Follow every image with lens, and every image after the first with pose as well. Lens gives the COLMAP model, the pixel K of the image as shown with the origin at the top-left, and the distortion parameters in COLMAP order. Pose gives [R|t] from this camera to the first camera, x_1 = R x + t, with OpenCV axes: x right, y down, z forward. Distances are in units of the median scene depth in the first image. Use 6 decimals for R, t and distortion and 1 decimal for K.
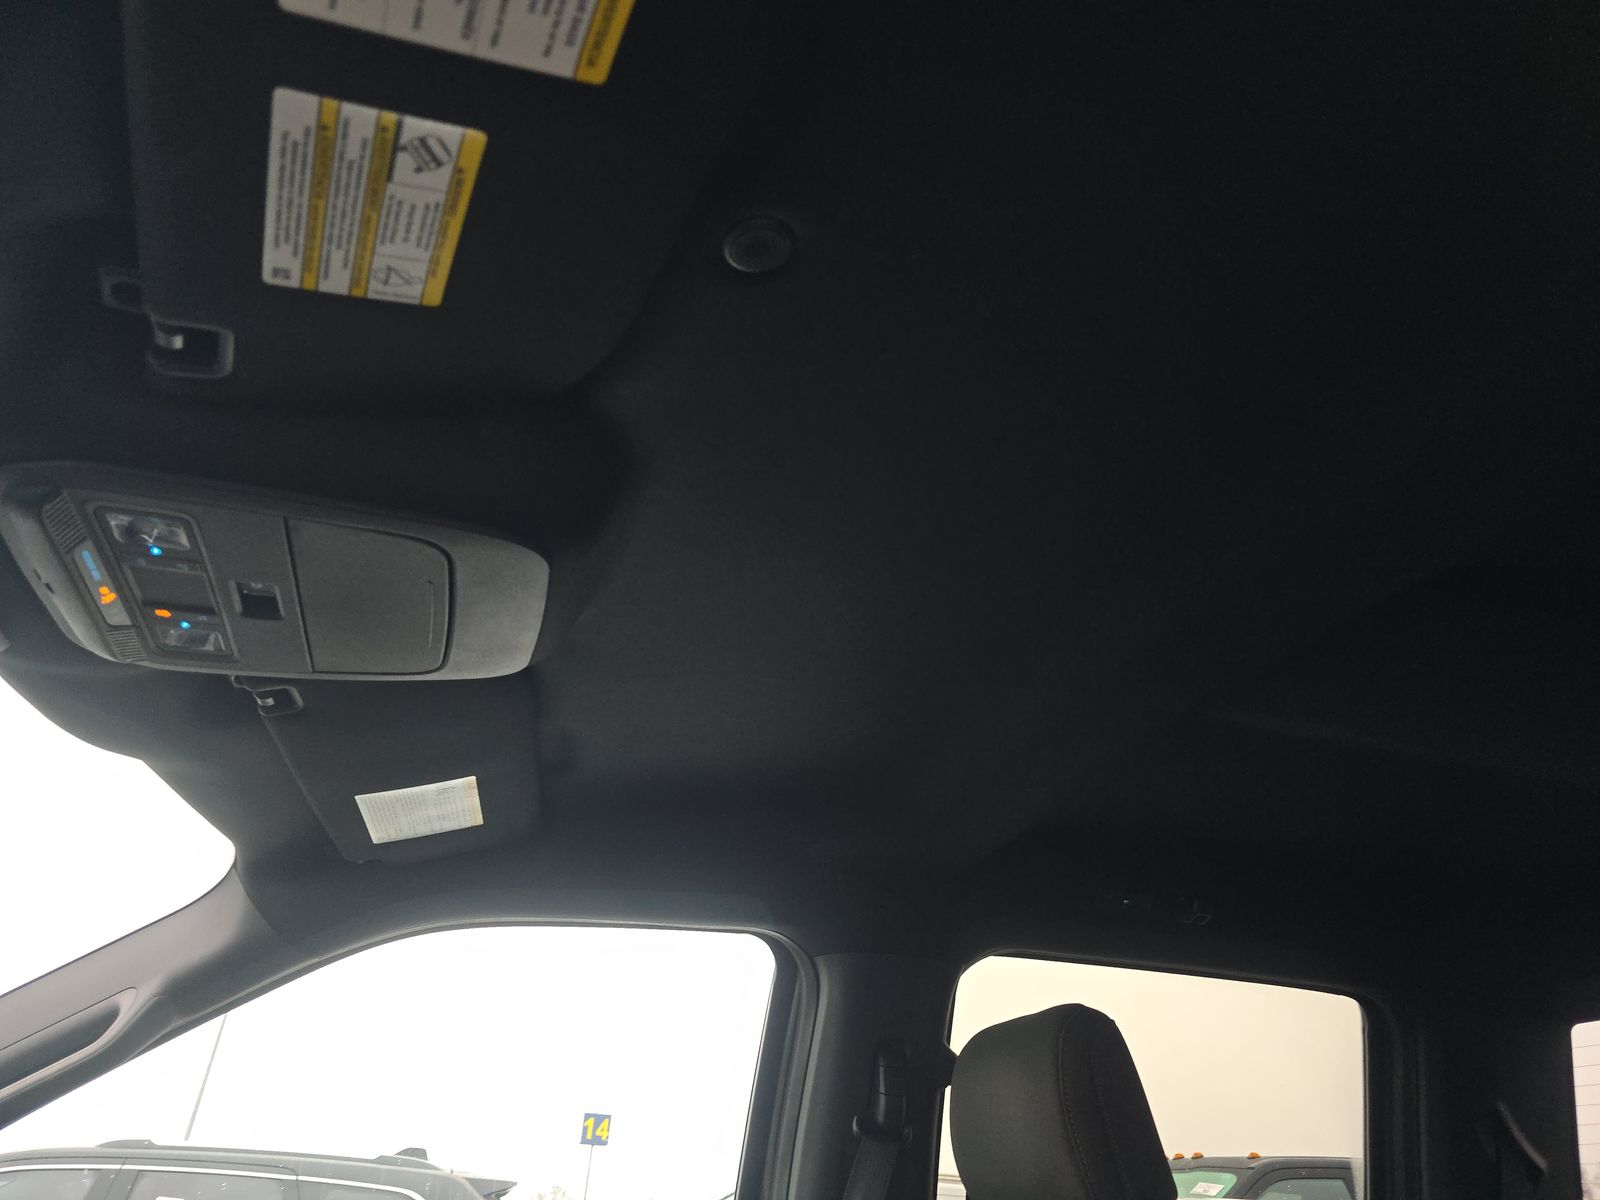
lens RADIAL K [[1032.0, 0, 790.5], [0, 1032.0, 598.9], [0, 0, 1]] dist [-0.003180, -0.003241]
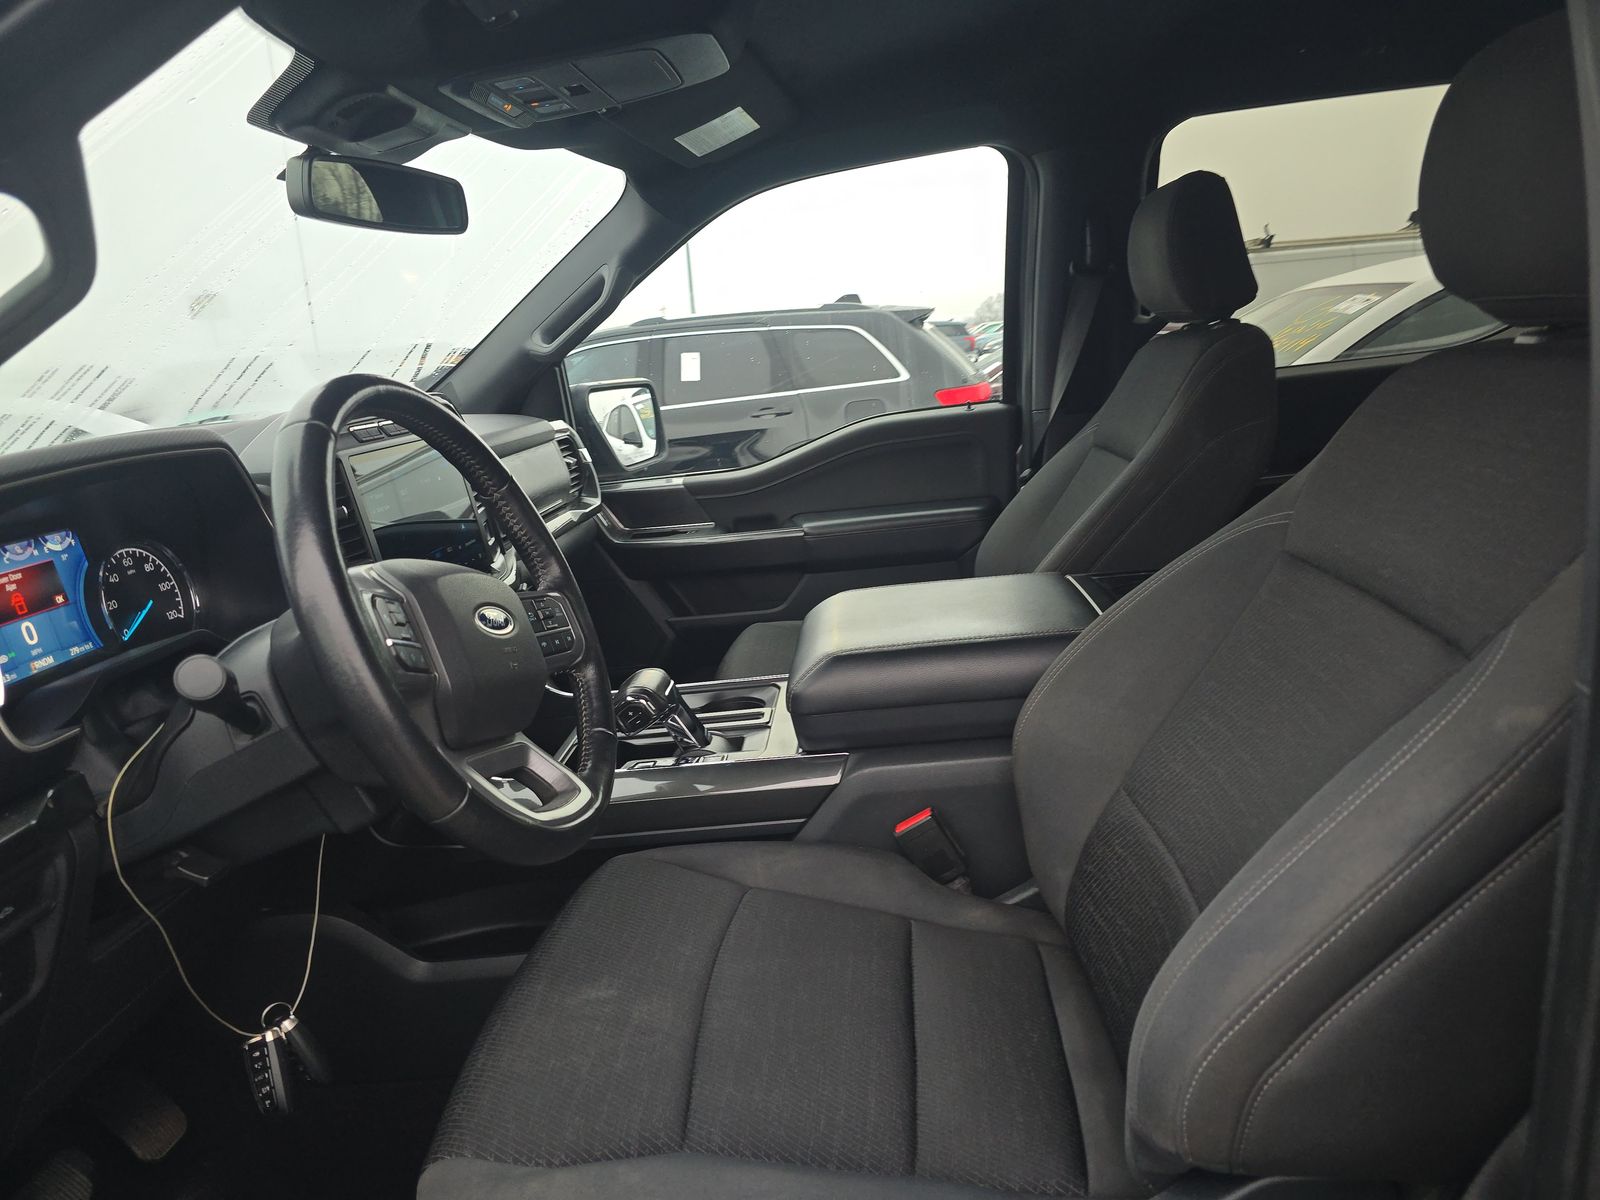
lens RADIAL K [[1032.0, 0, 790.5], [0, 1032.0, 598.9], [0, 0, 1]] dist [-0.003180, -0.003241]
pose [[0.916868, -0.020811, -0.398647, 0.263131], [0.301124, 0.691650, 0.656463, -0.227875], [0.262063, -0.721933, 0.640419, -0.348371]]
